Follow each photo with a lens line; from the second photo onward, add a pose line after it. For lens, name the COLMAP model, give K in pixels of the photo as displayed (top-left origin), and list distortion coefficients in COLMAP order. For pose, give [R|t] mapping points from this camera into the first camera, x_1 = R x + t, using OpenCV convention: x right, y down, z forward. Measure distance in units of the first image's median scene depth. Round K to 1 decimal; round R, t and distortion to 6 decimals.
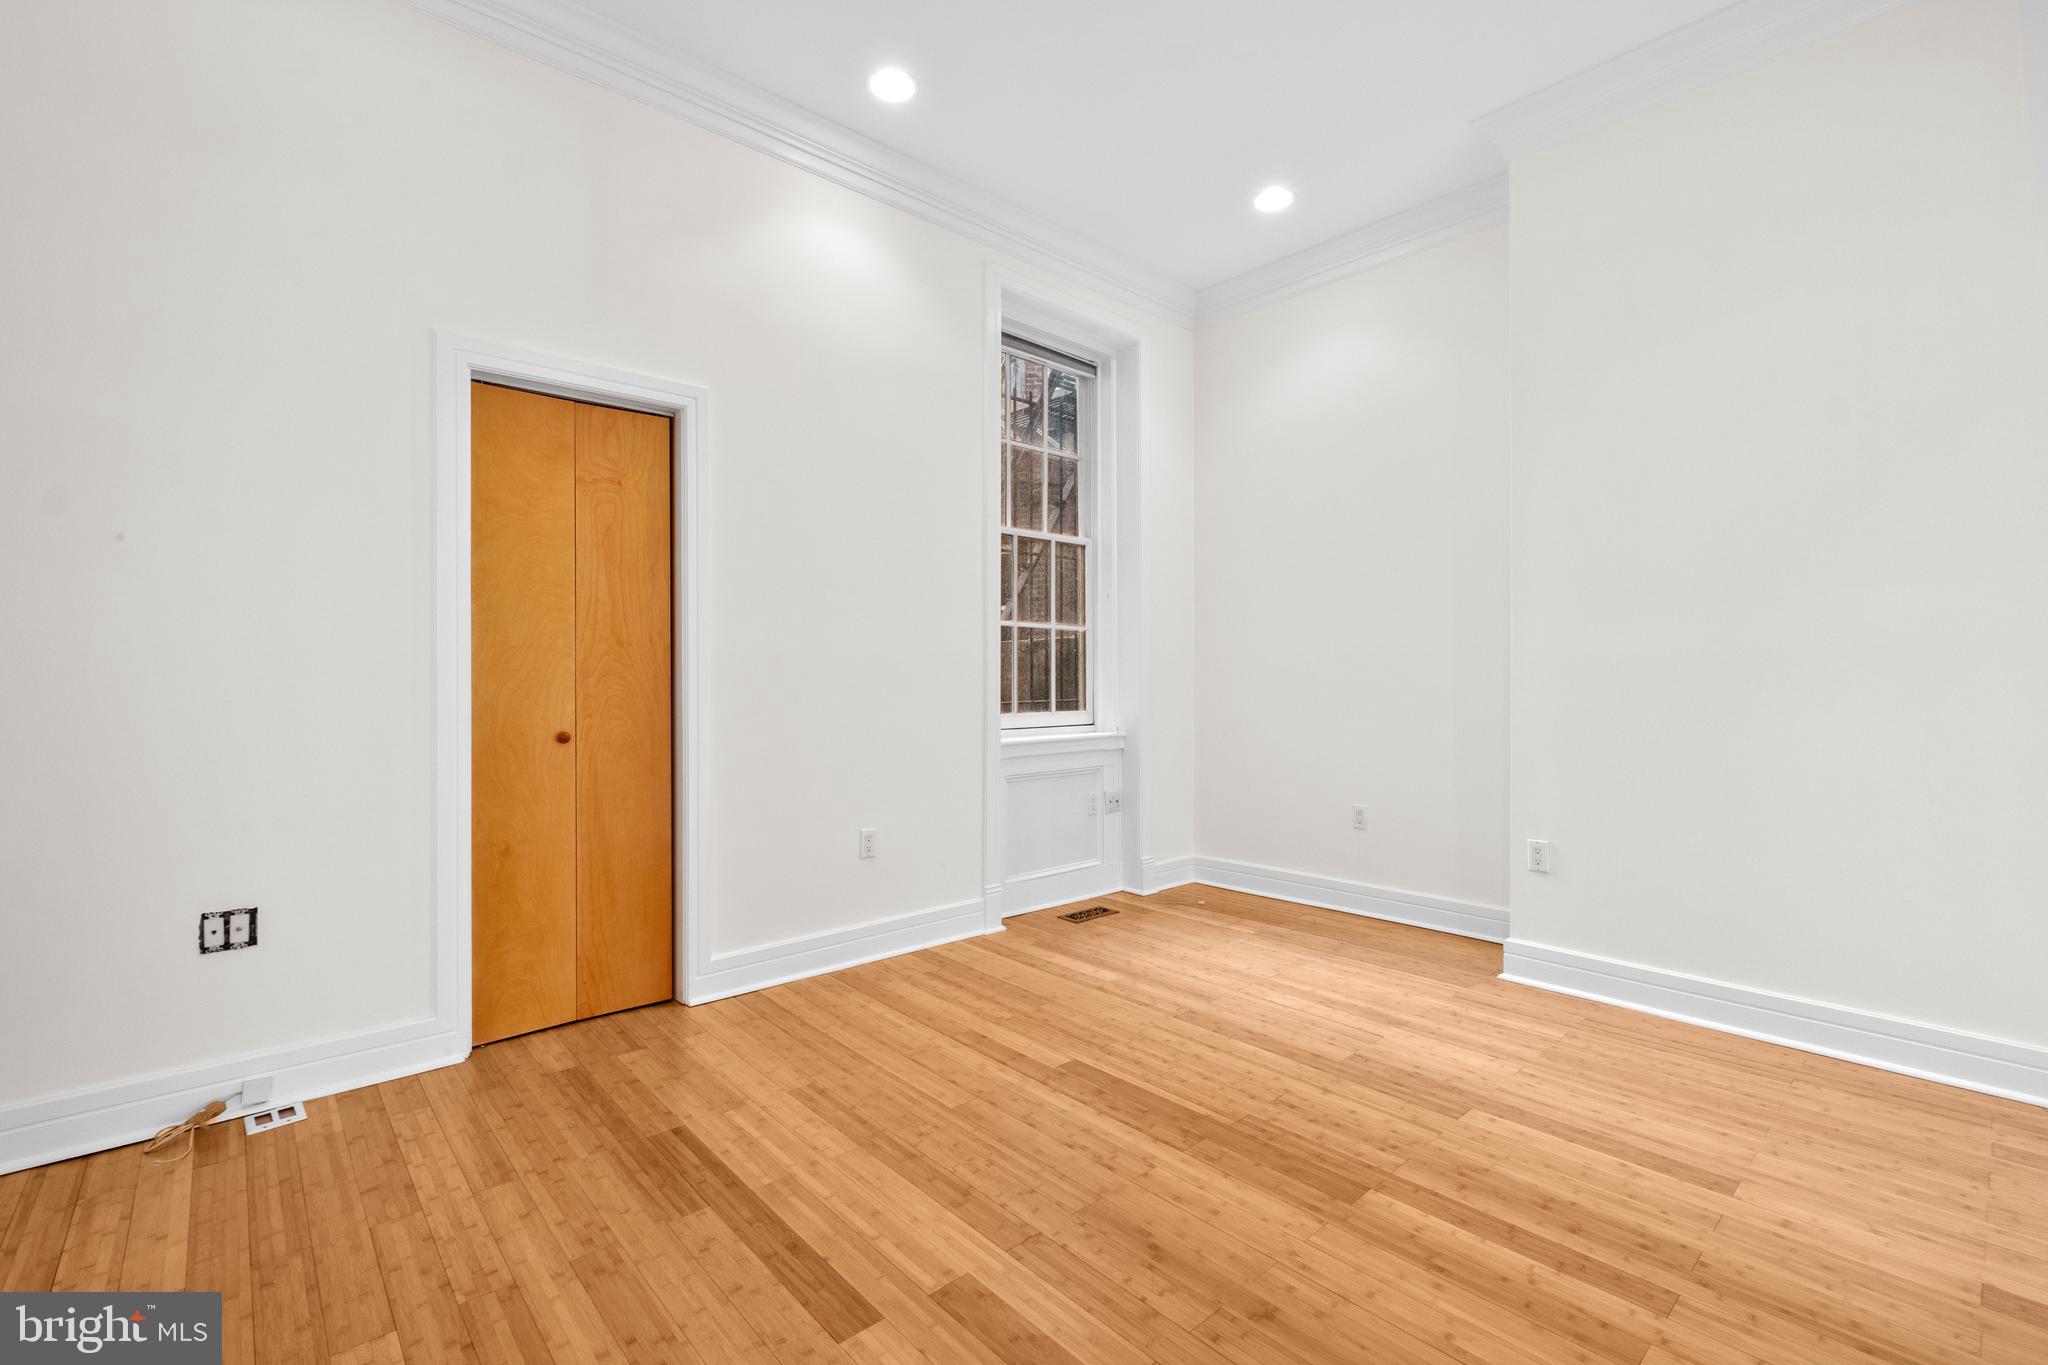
lens RADIAL K [[899.2, 0, 1031.3], [0, 899.2, 722.2], [0, 0, 1]] dist [0.007472, -0.005390]
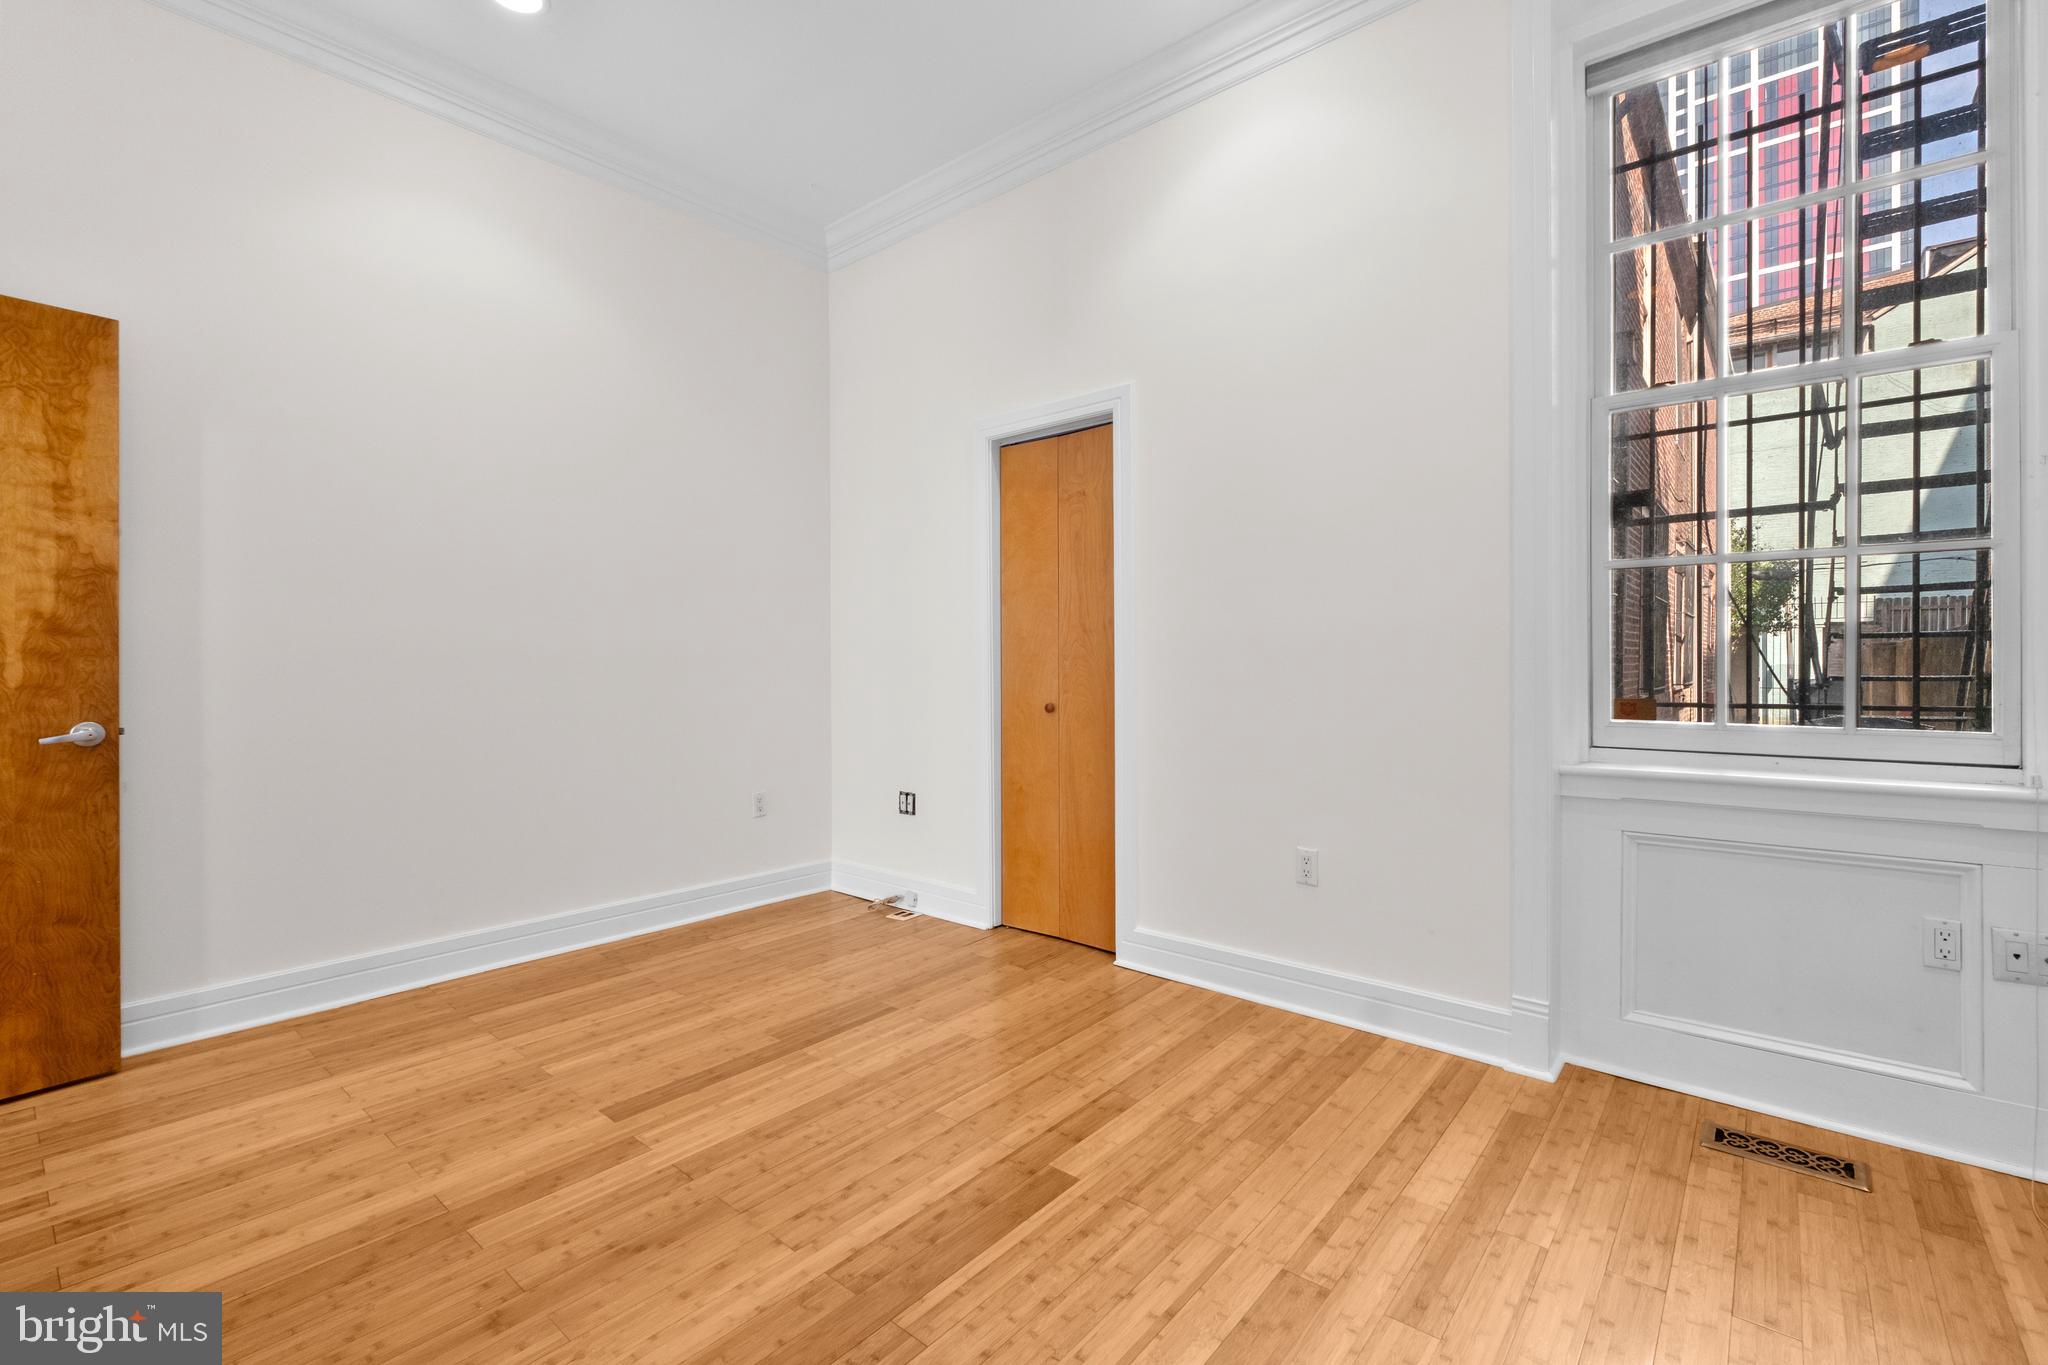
lens RADIAL K [[899.2, 0, 1028.9], [0, 899.2, 694.8], [0, 0, 1]] dist [0.007472, -0.005390]
pose [[0.127965, 0.034071, -0.991193, 0.878016], [-0.047892, 0.998456, 0.028138, -0.042989], [0.990622, 0.043869, 0.129399, 0.985751]]
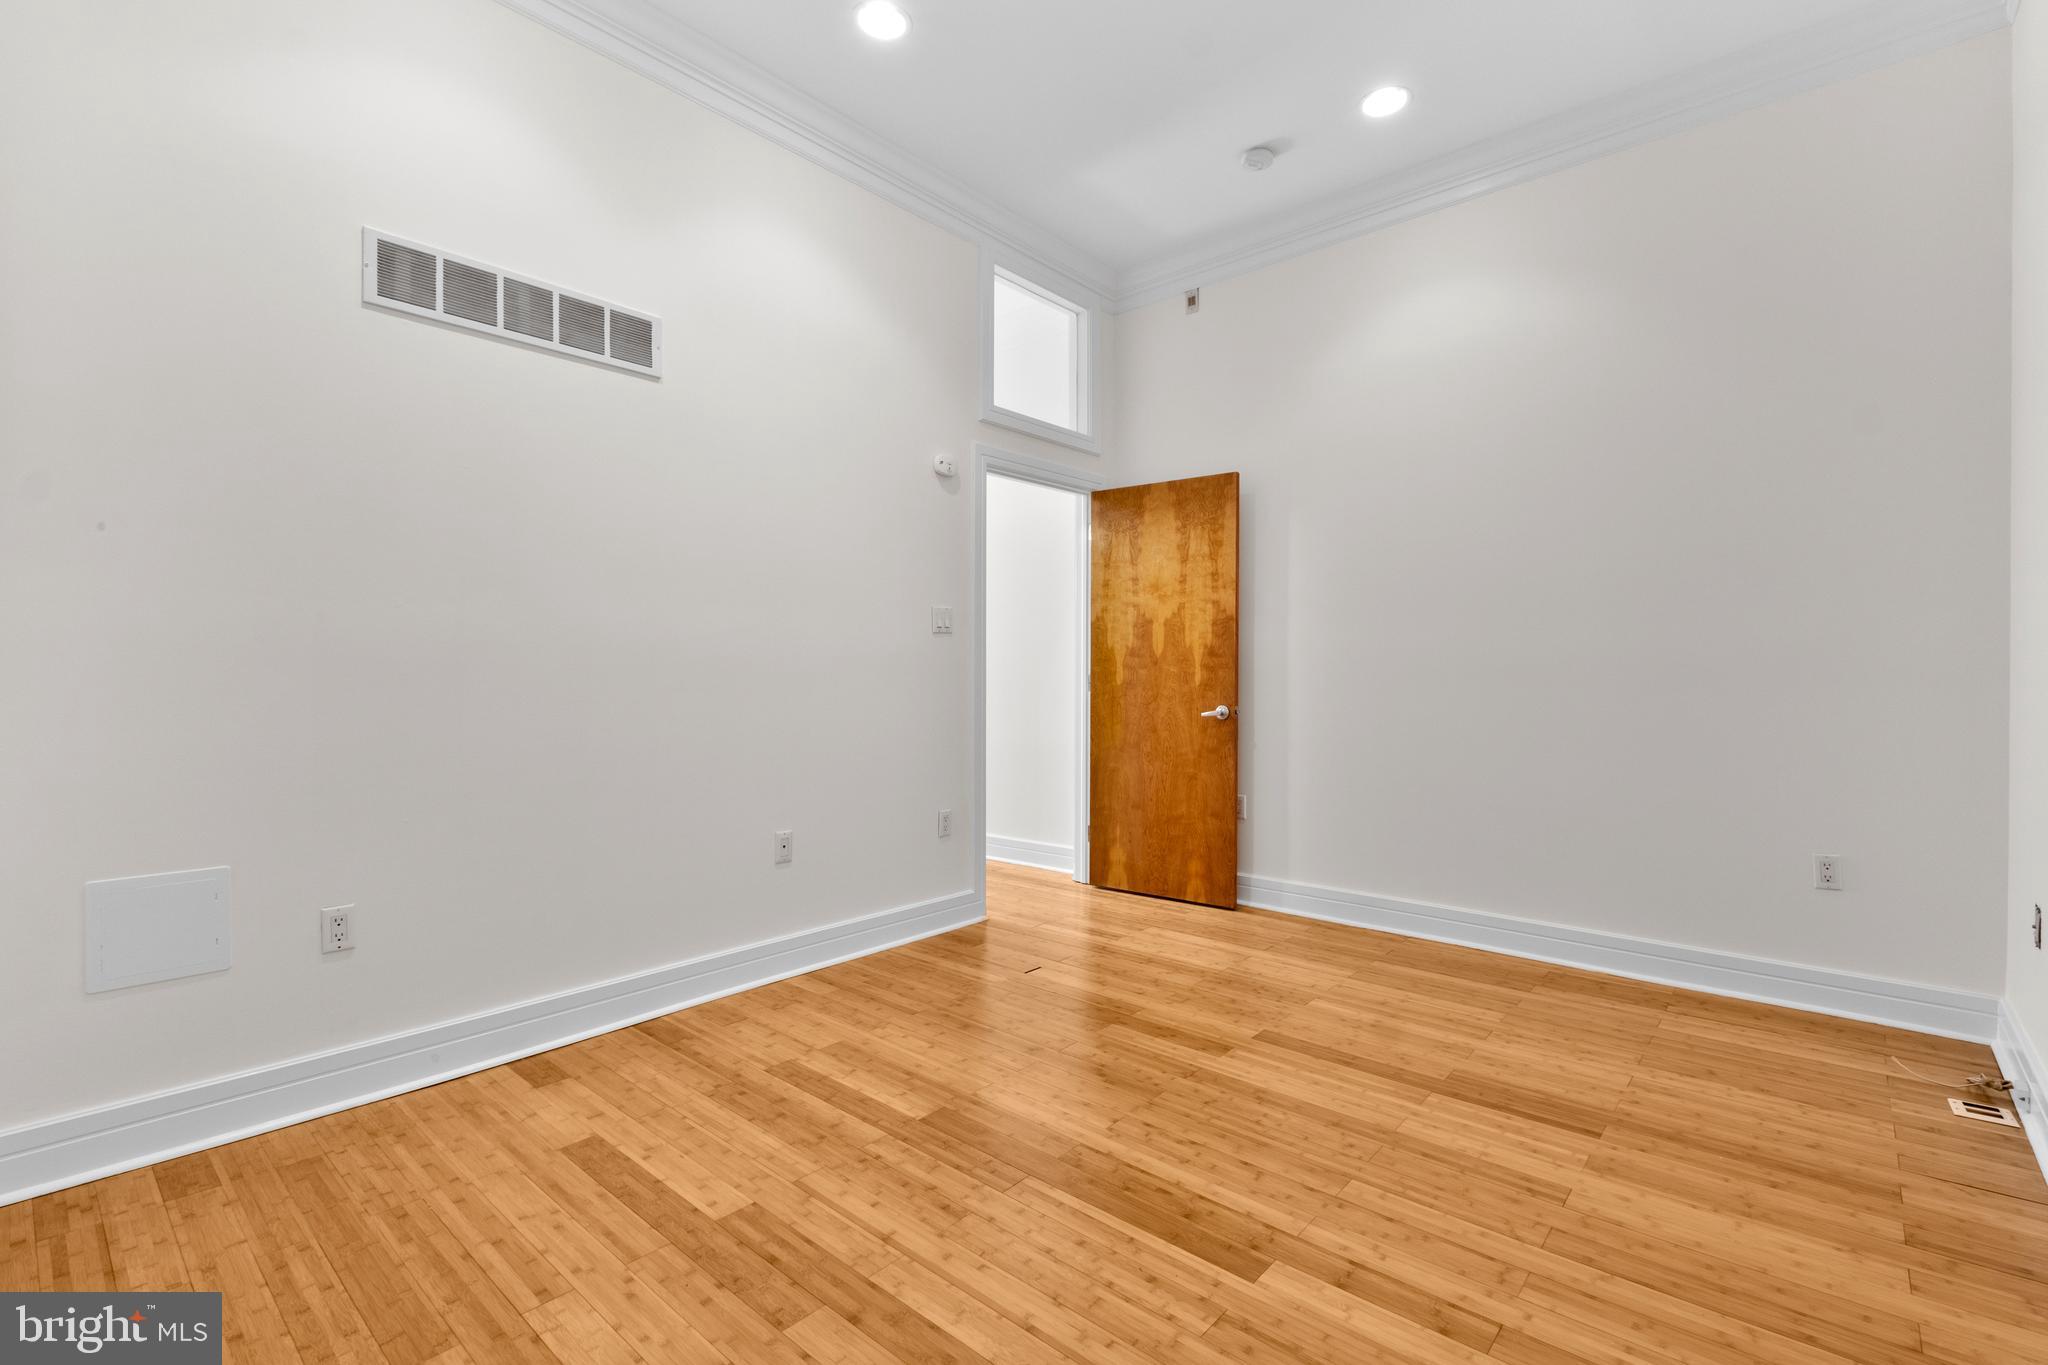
lens RADIAL K [[899.2, 0, 1020.6], [0, 899.2, 719.9], [0, 0, 1]] dist [0.007472, -0.005390]
pose [[-0.994954, 0.005179, -0.100200, 0.312590], [-0.005186, 0.994678, 0.102898, -0.088110], [0.100199, 0.102899, -0.989632, 1.814884]]
